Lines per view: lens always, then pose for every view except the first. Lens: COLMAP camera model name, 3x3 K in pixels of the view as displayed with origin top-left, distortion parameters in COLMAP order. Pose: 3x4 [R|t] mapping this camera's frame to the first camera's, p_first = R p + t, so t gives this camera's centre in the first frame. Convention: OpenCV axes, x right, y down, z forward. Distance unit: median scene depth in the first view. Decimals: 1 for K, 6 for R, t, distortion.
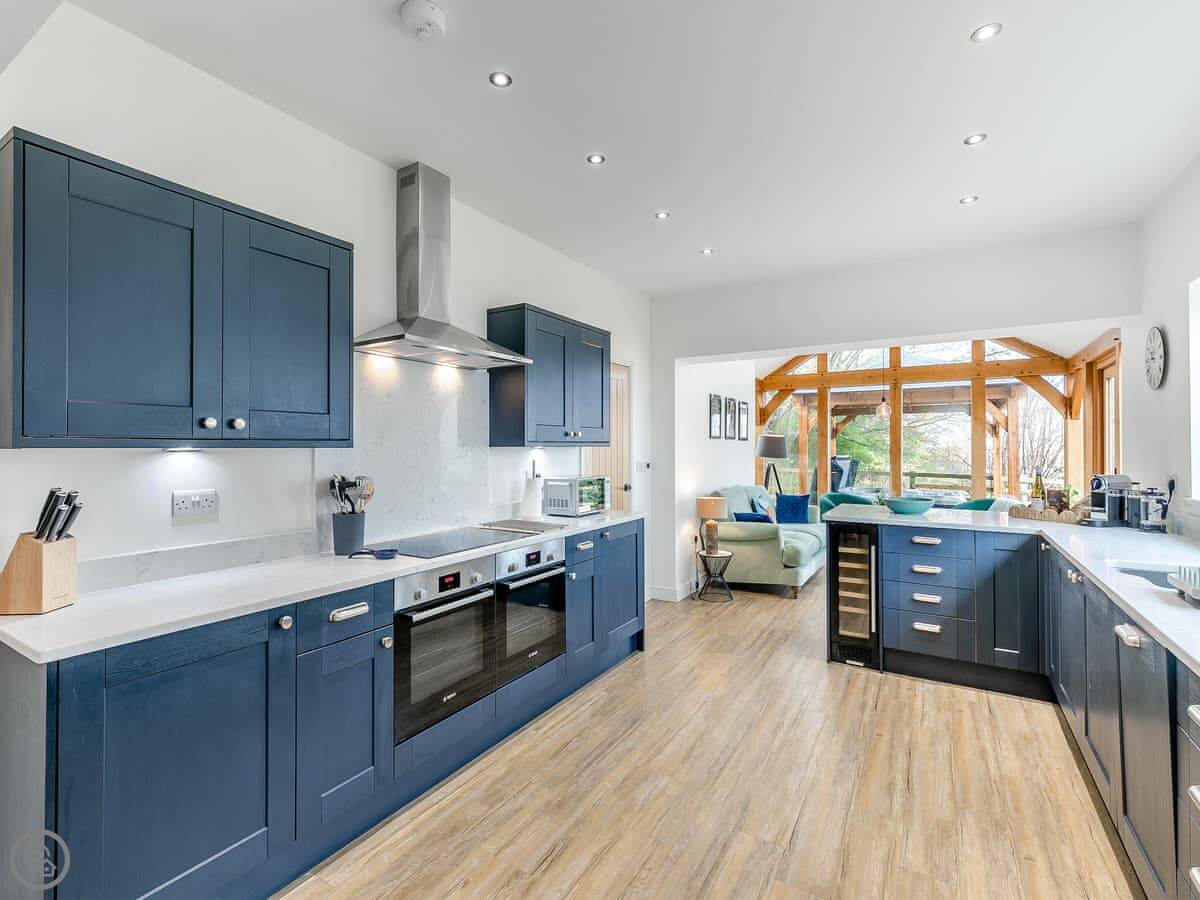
lens RADIAL K [[573.0, 0, 557.6], [0, 573.0, 444.4], [0, 0, 1]] dist [0.000840, -0.000234]
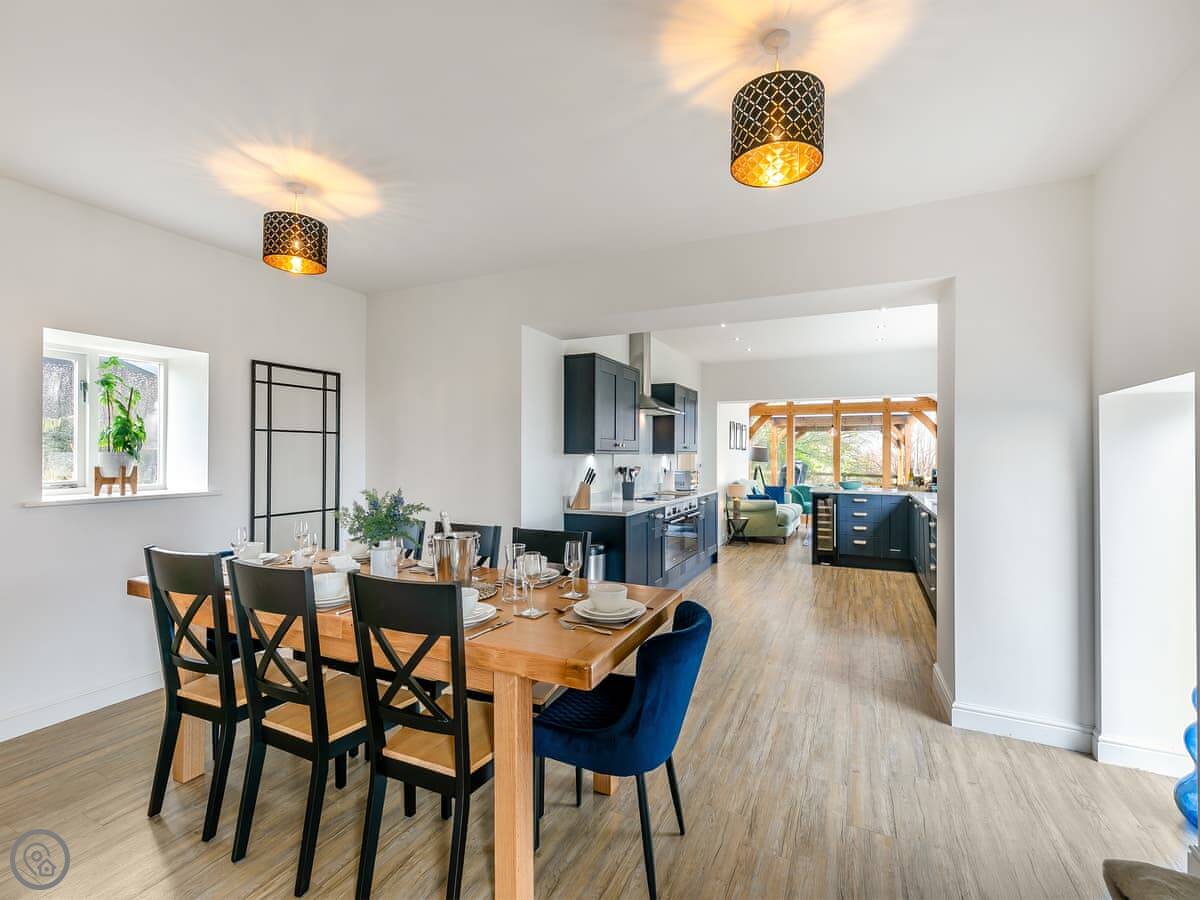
lens RADIAL K [[546.6, 0, 582.7], [0, 546.6, 448.3], [0, 0, 1]] dist [0.000460, -0.000062]
pose [[0.992893, 0.006850, 0.118816, -0.367509], [-0.006391, 0.999971, -0.004246, -0.003077], [-0.118842, 0.003456, 0.992907, -0.527218]]
